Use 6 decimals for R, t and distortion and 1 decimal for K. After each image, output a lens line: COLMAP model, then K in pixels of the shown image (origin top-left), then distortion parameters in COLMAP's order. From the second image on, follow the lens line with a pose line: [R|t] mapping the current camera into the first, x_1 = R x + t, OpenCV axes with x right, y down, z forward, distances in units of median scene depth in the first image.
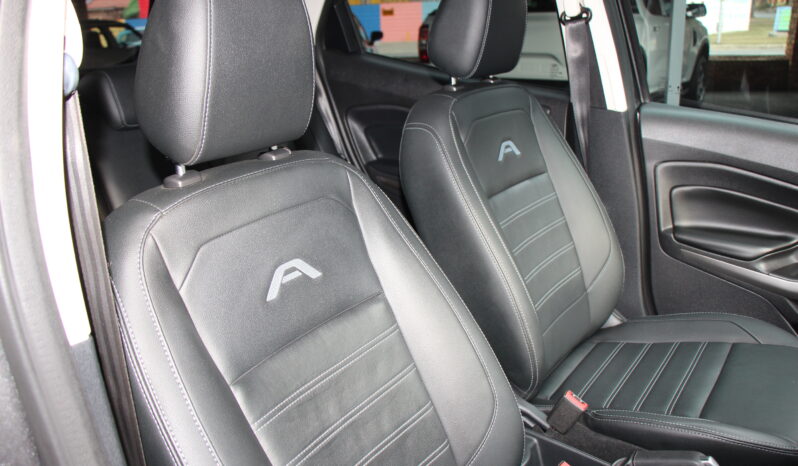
lens RADIAL K [[670.1, 0, 399.0], [0, 670.1, 233.0], [0, 0, 1]] dist [-0.112146, 0.005615]
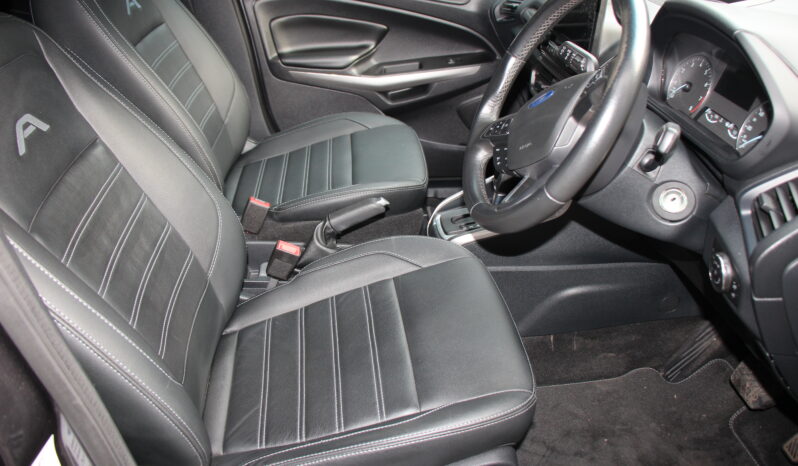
lens RADIAL K [[670.1, 0, 399.0], [0, 670.1, 233.0], [0, 0, 1]] dist [-0.112146, 0.005615]
pose [[0.757136, -0.306013, 0.577149, -0.210757], [0.198259, 0.949464, 0.243333, 0.051791], [-0.622445, -0.069811, 0.779544, -0.083047]]
